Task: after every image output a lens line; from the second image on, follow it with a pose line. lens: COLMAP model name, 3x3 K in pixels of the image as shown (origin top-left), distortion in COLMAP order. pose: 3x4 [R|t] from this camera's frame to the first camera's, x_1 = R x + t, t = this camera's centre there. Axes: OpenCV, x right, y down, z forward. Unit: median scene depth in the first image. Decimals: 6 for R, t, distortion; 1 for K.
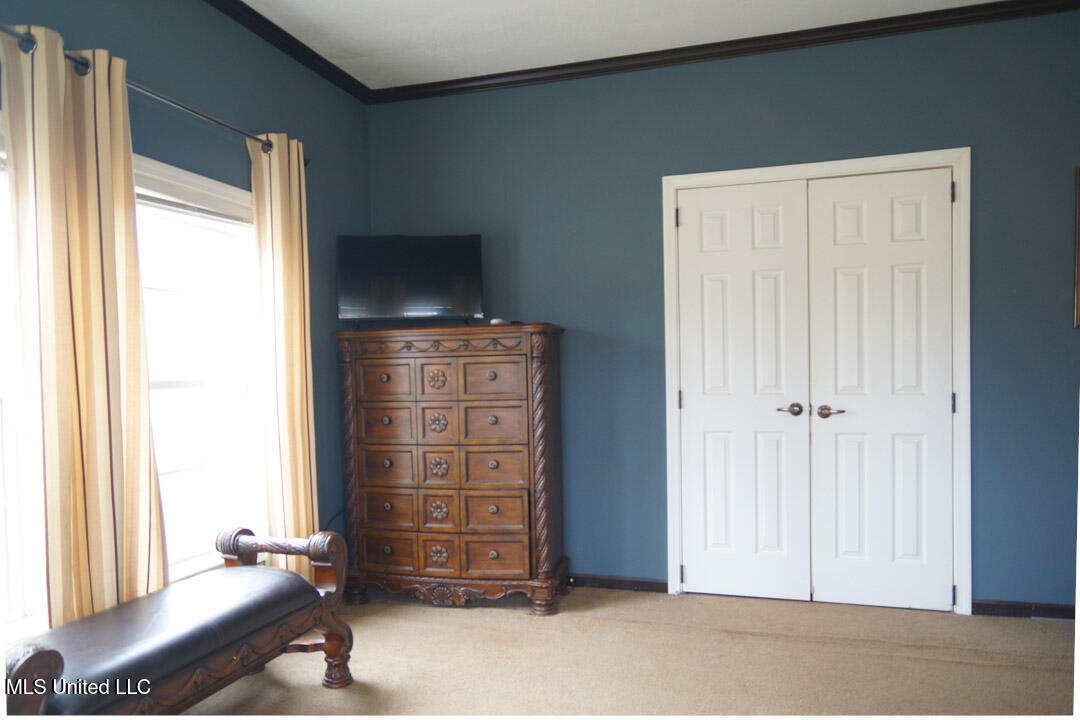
lens RADIAL K [[757.2, 0, 539.0], [0, 757.2, 382.1], [0, 0, 1]] dist [0.006440, 0.002063]
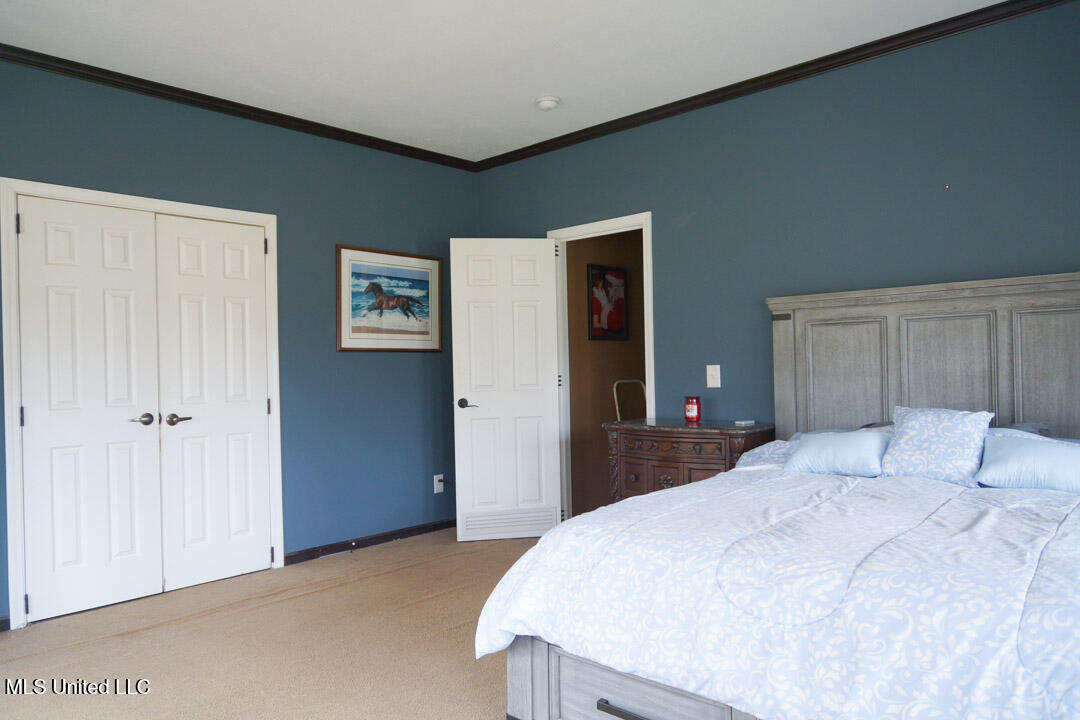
lens RADIAL K [[771.9, 0, 540.0], [0, 771.9, 360.0], [0, 0, 1]] dist [0.005195, -0.000429]
pose [[0.419692, 0.015991, 0.907526, -0.441504], [0.038681, 0.998621, -0.035485, 0.012462], [-0.906842, 0.049997, 0.418495, 0.016341]]
